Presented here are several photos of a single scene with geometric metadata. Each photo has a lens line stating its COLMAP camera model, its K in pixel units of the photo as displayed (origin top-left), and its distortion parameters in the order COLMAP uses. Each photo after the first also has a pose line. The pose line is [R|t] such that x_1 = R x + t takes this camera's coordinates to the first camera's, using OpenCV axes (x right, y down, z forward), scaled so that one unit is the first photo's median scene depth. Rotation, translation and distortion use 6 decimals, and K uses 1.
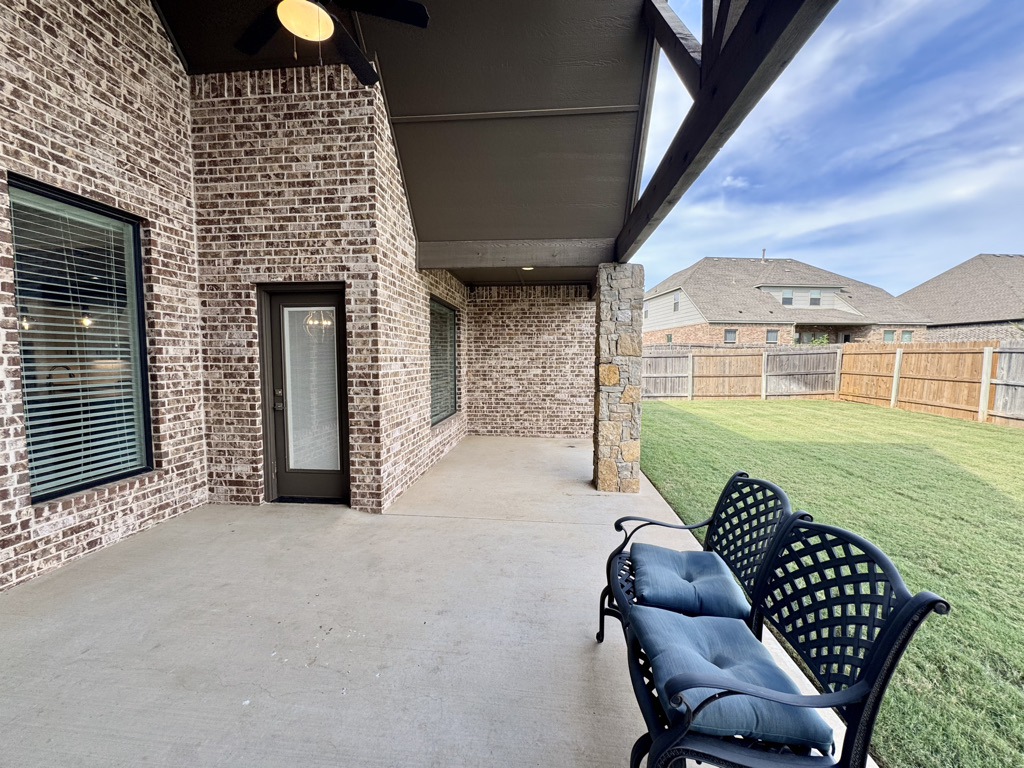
lens RADIAL K [[411.7, 0, 510.8], [0, 411.7, 384.9], [0, 0, 1]] dist [-0.002564, 0.000331]
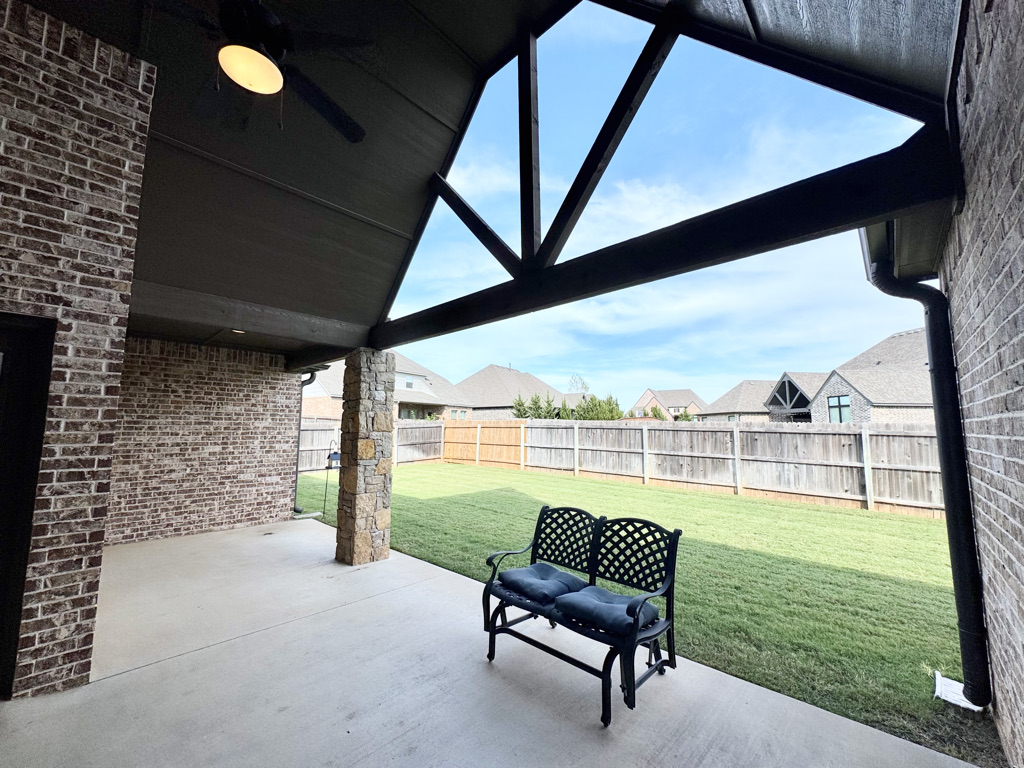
lens RADIAL K [[411.7, 0, 510.0], [0, 411.7, 385.3], [0, 0, 1]] dist [-0.002564, 0.000331]
pose [[0.608507, 0.085296, 0.788951, -0.346489], [0.051446, 0.987875, -0.146483, -0.010825], [-0.791879, 0.129725, 0.596741, 0.035490]]
